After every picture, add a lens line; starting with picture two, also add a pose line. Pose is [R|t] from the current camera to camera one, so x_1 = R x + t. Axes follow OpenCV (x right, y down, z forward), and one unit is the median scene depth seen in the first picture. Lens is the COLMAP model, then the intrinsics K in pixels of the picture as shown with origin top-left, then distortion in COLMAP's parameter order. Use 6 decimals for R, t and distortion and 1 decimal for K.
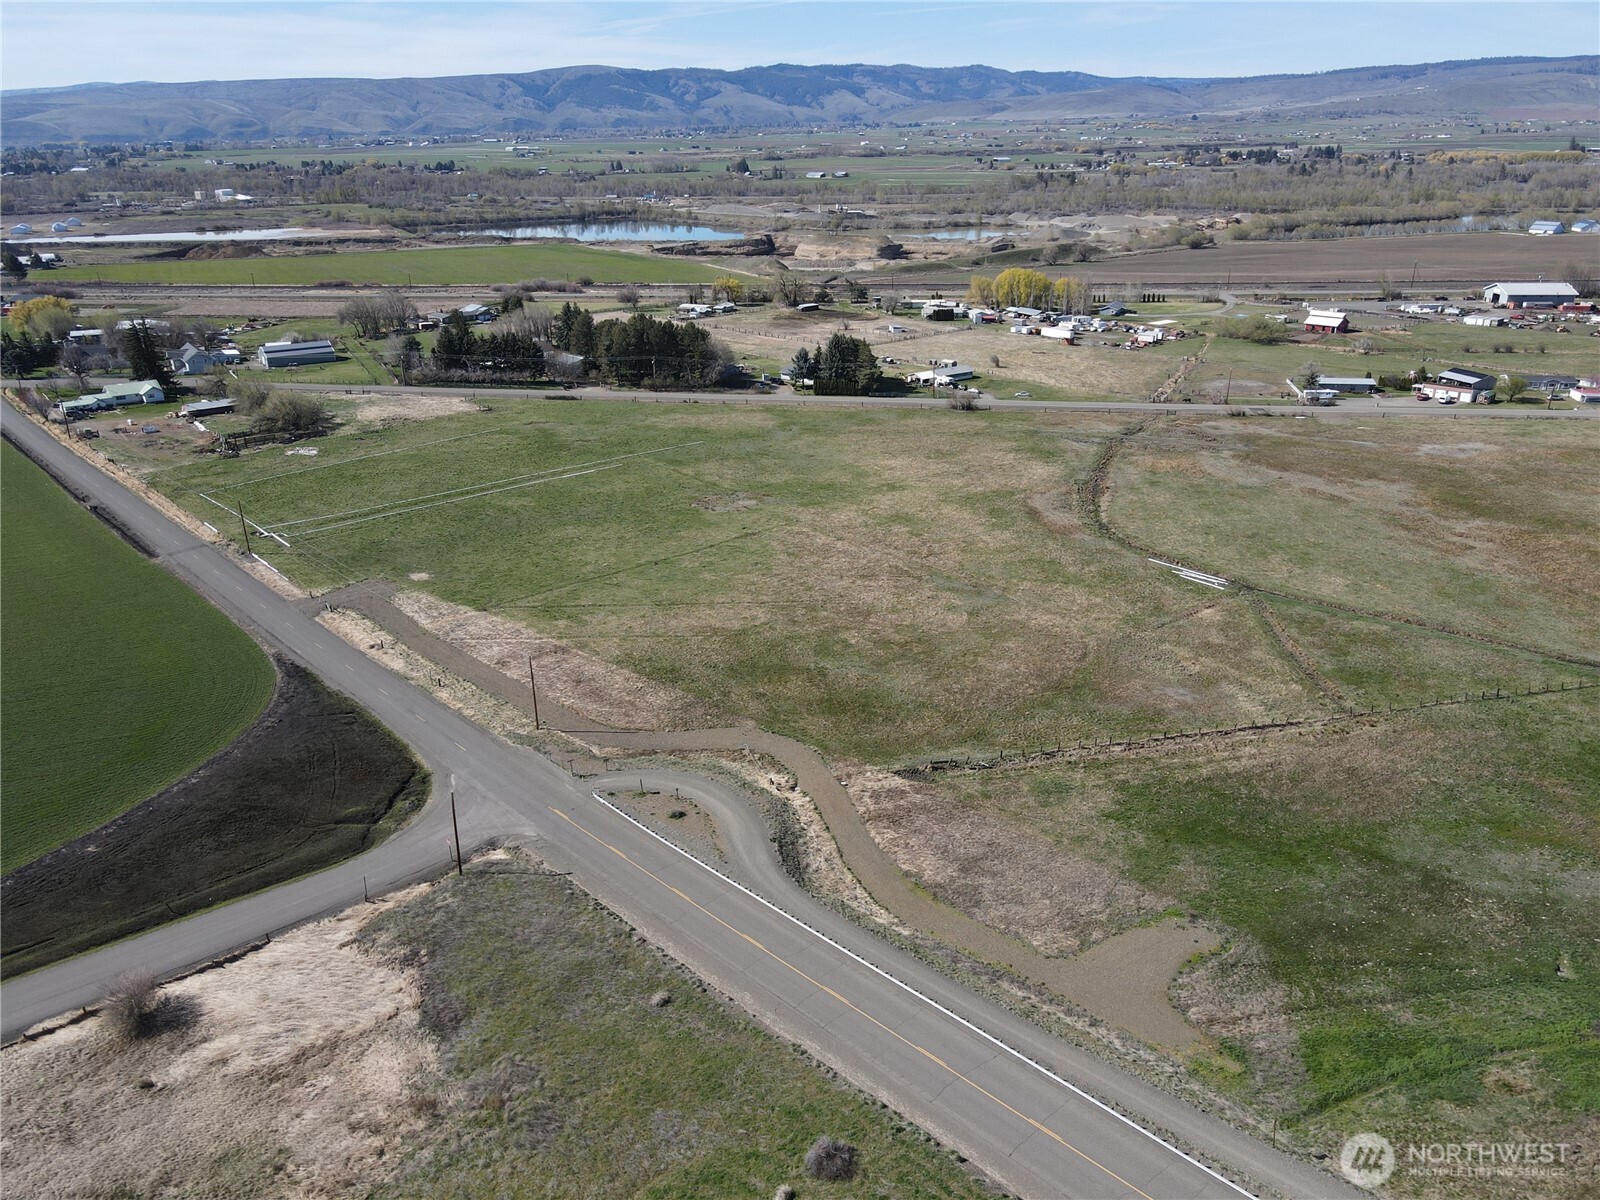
lens RADIAL K [[1179.9, 0, 800.0], [0, 1179.9, 600.0], [0, 0, 1]] dist [0.035187, -0.033574]
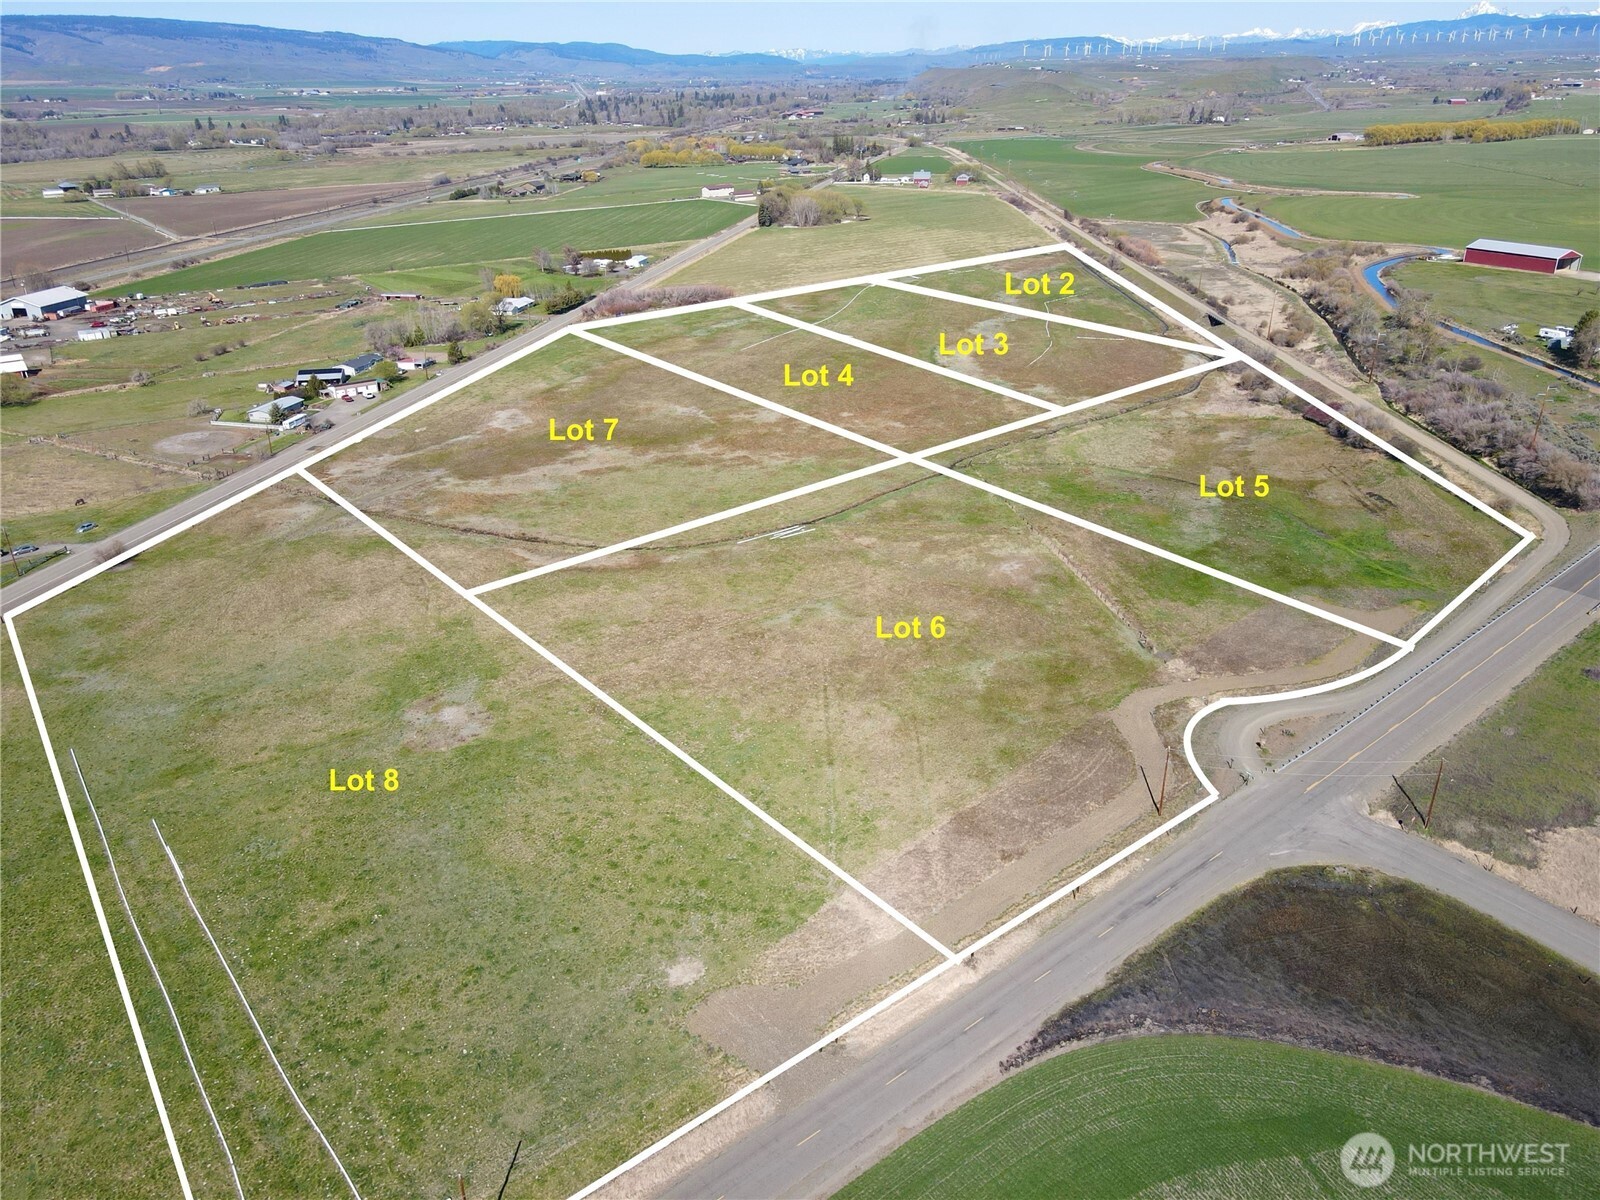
lens RADIAL K [[1179.9, 0, 800.0], [0, 1179.9, 600.0], [0, 0, 1]] dist [0.035187, -0.033574]
pose [[0.057178, -0.397350, 0.915884, -0.871471], [0.374050, 0.859090, 0.349359, -0.410315], [-0.925644, 0.322611, 0.197749, 0.824563]]
